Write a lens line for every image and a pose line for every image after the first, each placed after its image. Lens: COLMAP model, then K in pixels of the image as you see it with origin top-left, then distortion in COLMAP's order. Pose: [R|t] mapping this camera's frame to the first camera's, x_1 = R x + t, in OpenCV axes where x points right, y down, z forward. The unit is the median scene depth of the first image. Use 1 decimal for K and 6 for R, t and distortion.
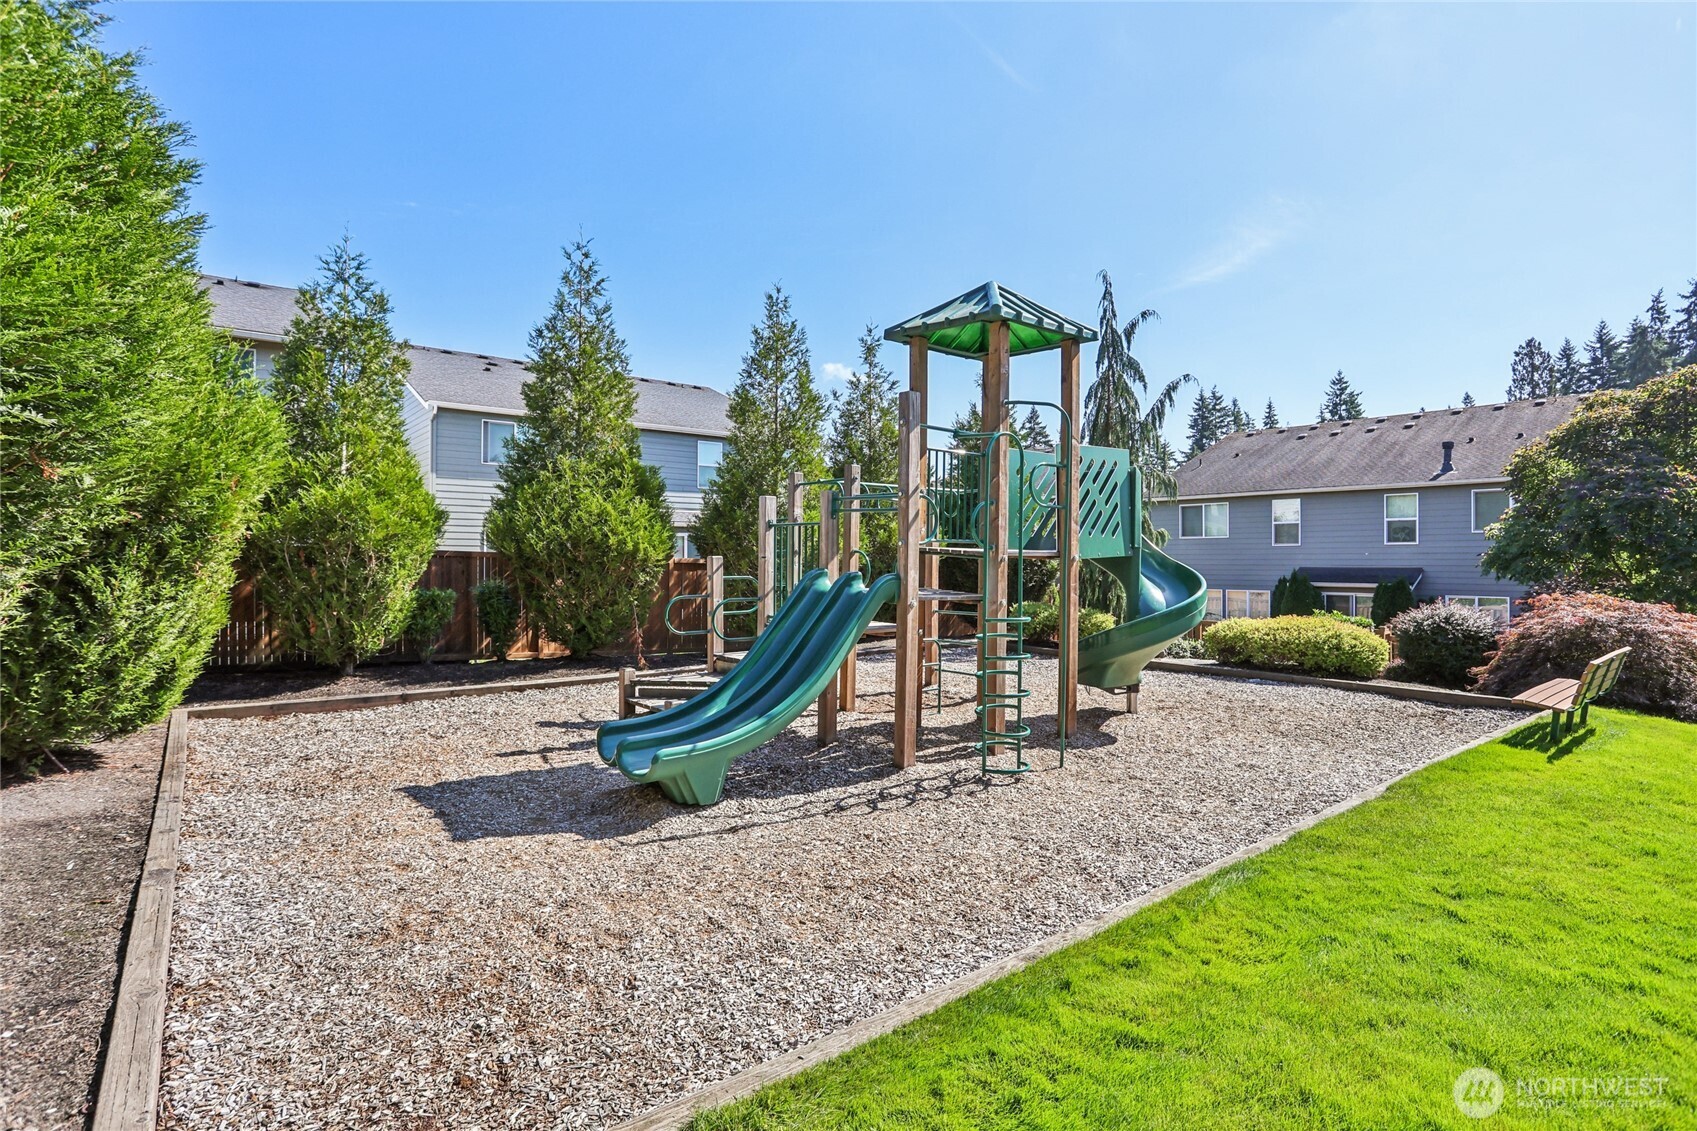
lens RADIAL K [[832.6, 0, 849.4], [0, 832.6, 530.4], [0, 0, 1]] dist [-0.015125, 0.001736]
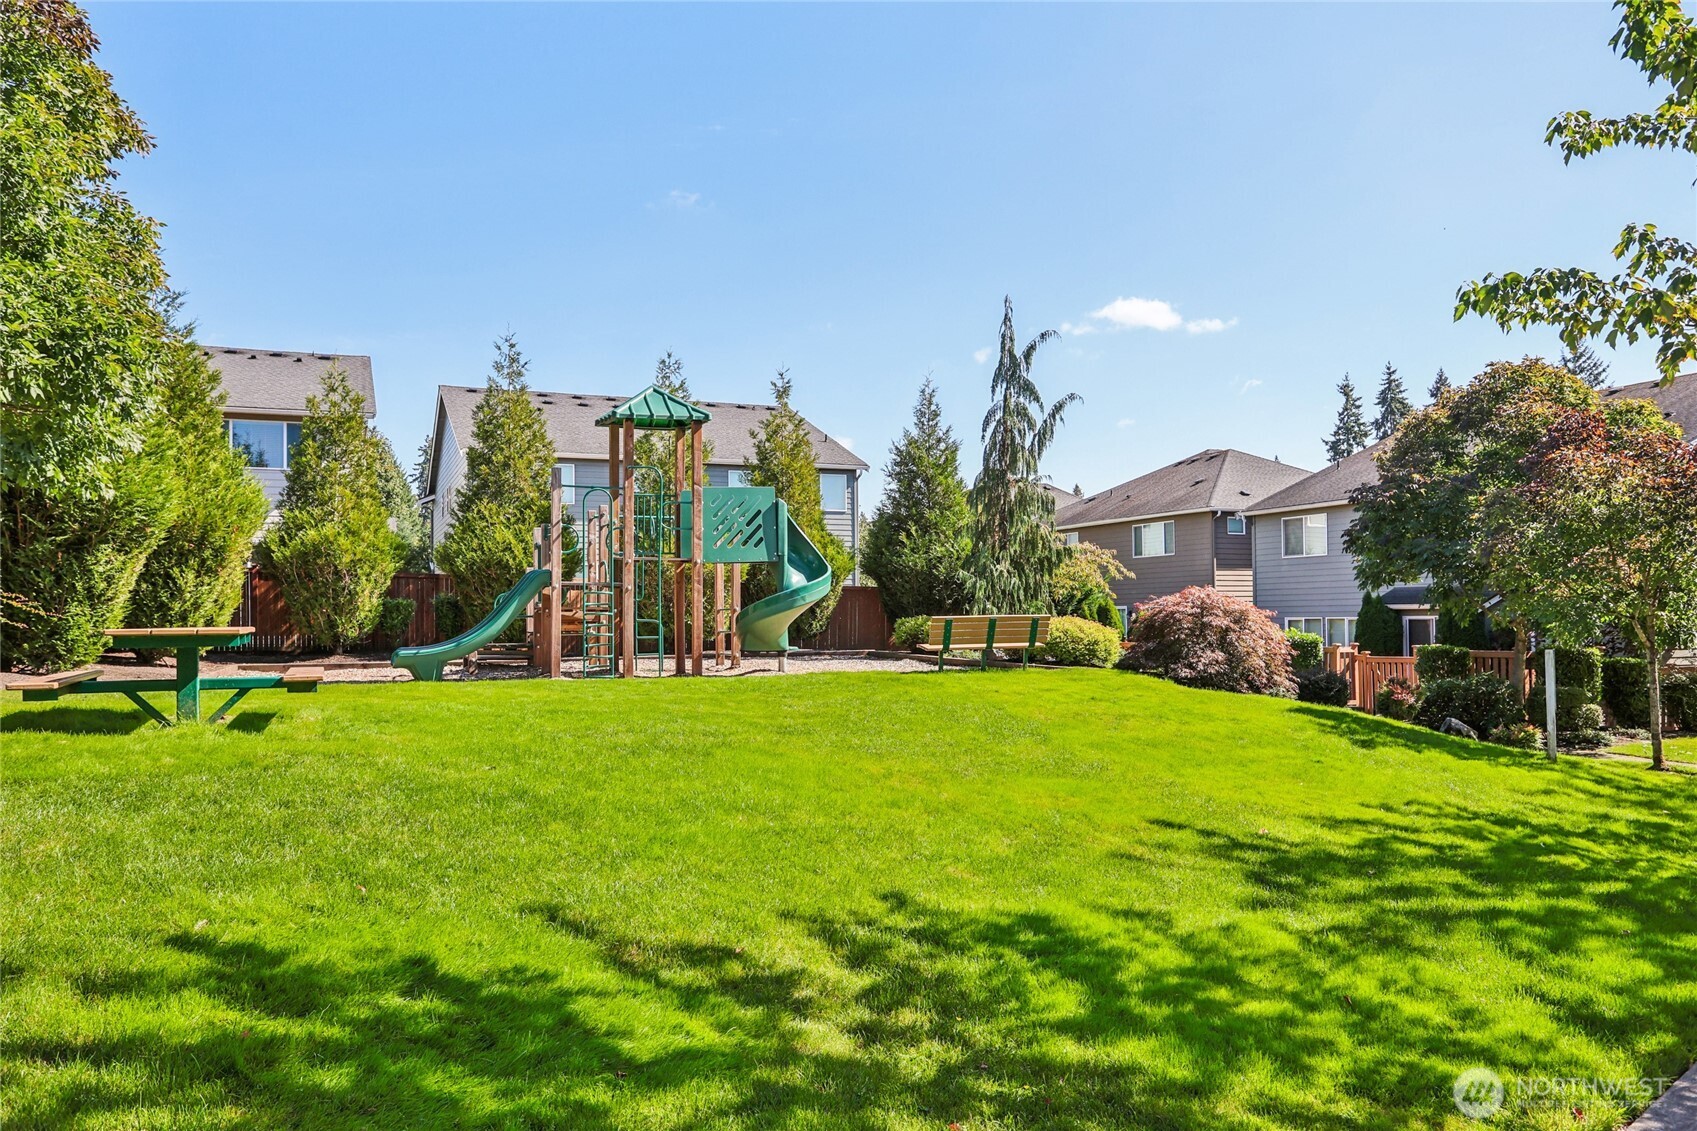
lens RADIAL K [[1268.3, 0, 849.3], [0, 1268.3, 565.4], [0, 0, 1]] dist [0.075405, -0.003062]
pose [[0.951795, -0.022663, -0.305896, 1.040589], [0.020466, 0.999737, -0.010389, 0.059044], [0.306051, 0.003627, 0.952008, -0.981244]]
